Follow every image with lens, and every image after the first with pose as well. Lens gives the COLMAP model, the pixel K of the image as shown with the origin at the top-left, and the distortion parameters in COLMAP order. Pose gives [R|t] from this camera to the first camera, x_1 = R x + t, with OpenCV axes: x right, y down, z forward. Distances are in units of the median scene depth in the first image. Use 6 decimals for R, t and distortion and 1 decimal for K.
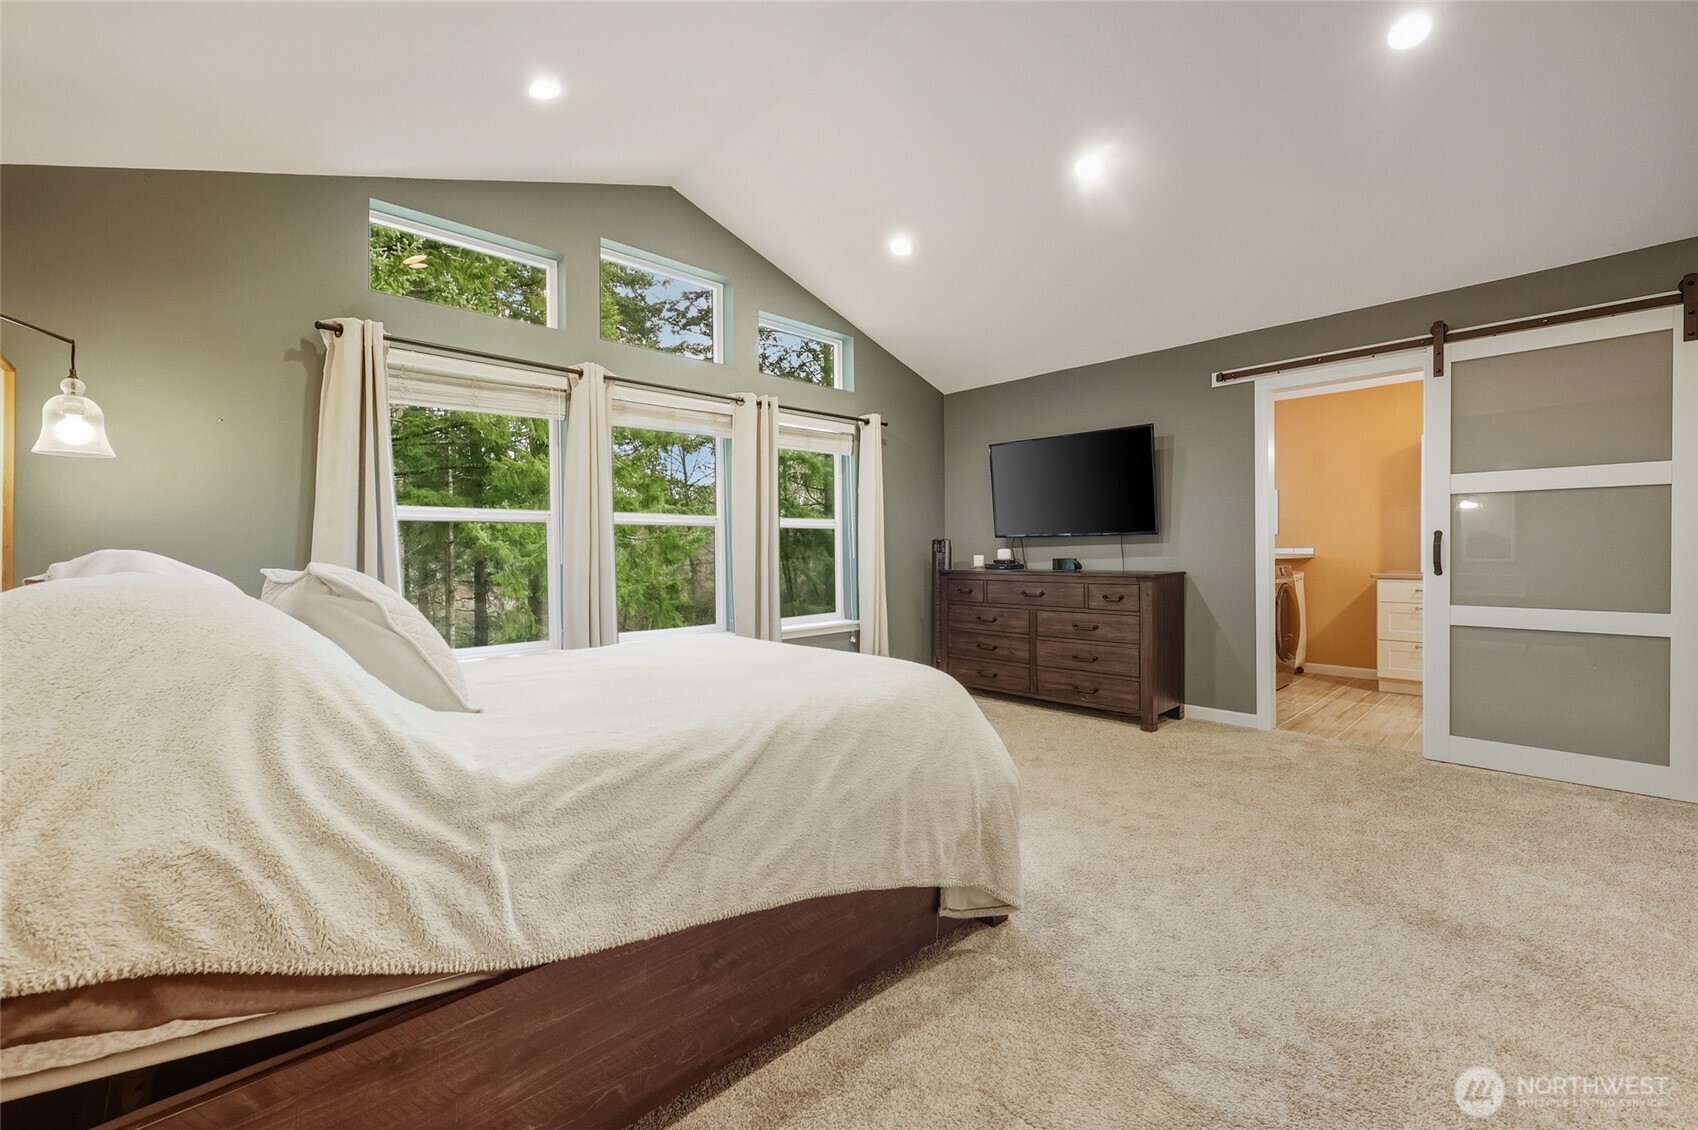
lens RADIAL K [[691.3, 0, 849.0], [0, 691.3, 565.0], [0, 0, 1]] dist [0.000837, 0.000032]
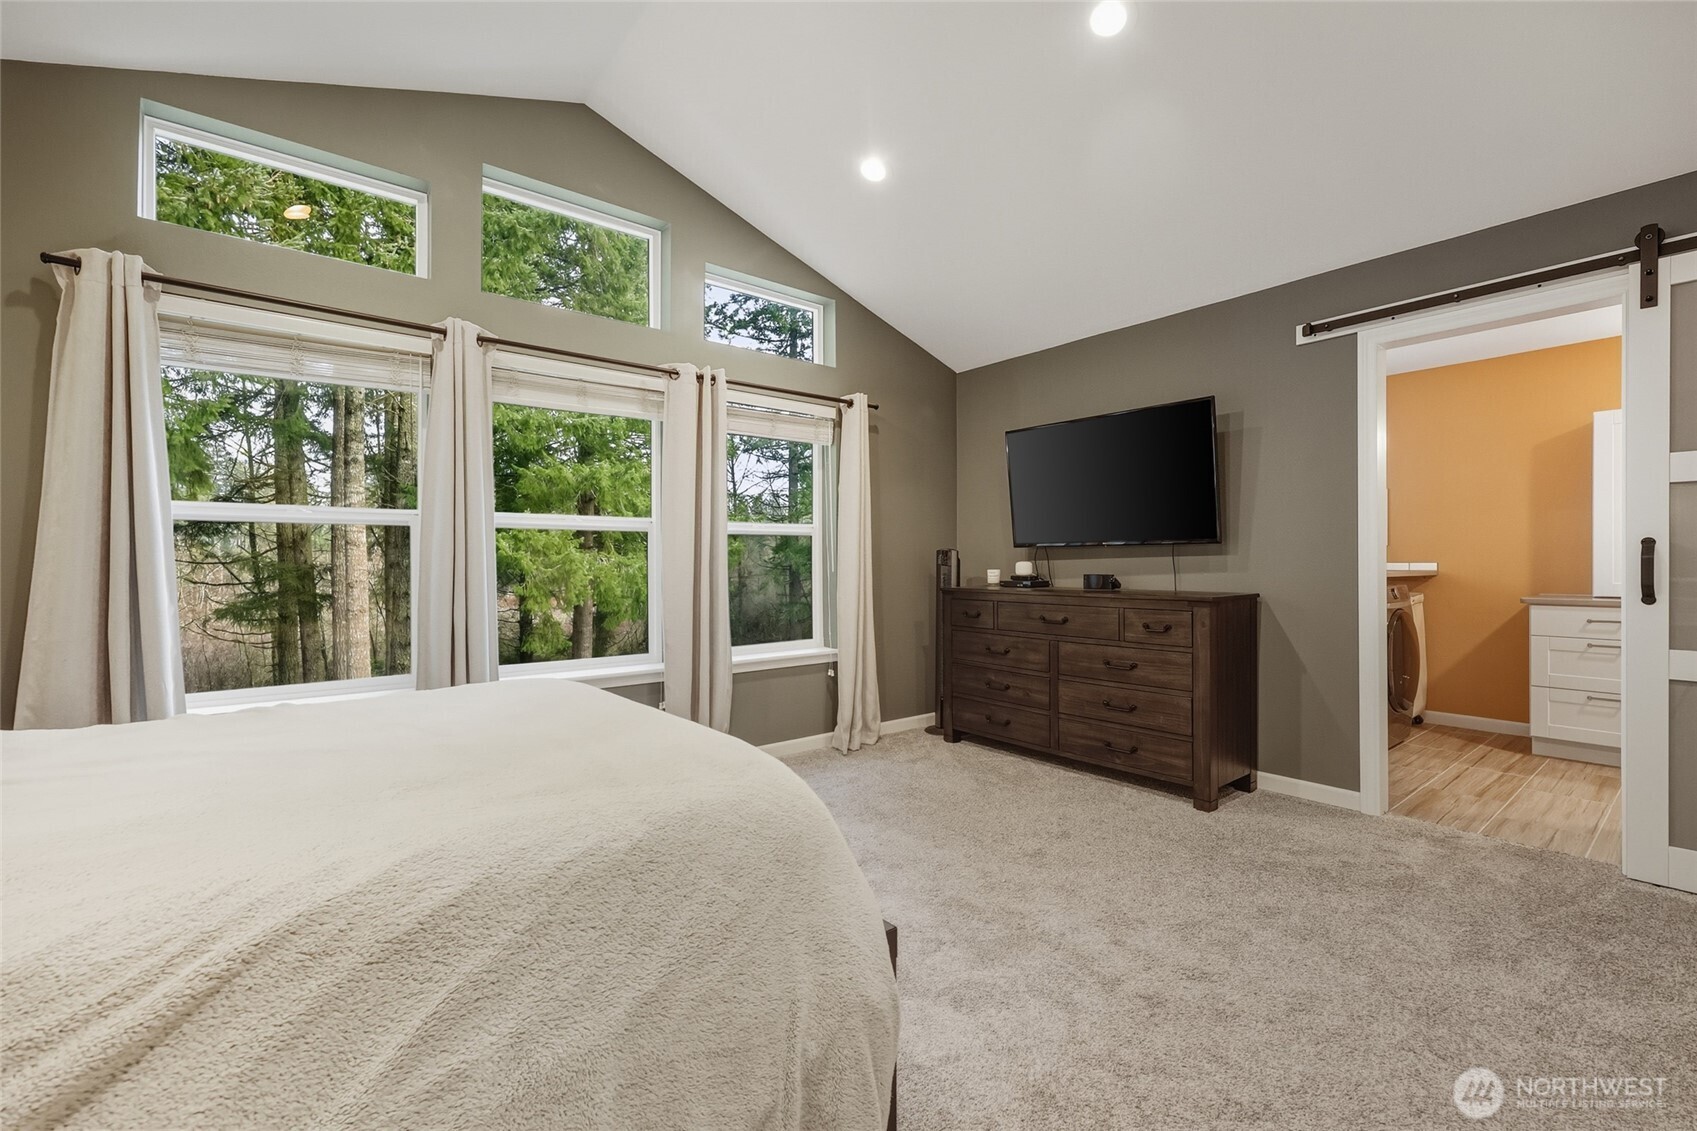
lens RADIAL K [[716.4, 0, 849.9], [0, 716.4, 571.3], [0, 0, 1]] dist [0.003617, 0.000074]
pose [[0.996526, 0.006862, -0.083002, 0.110620], [-0.007650, 0.999929, -0.009177, -0.003773], [0.082933, 0.009781, 0.996507, 0.191412]]
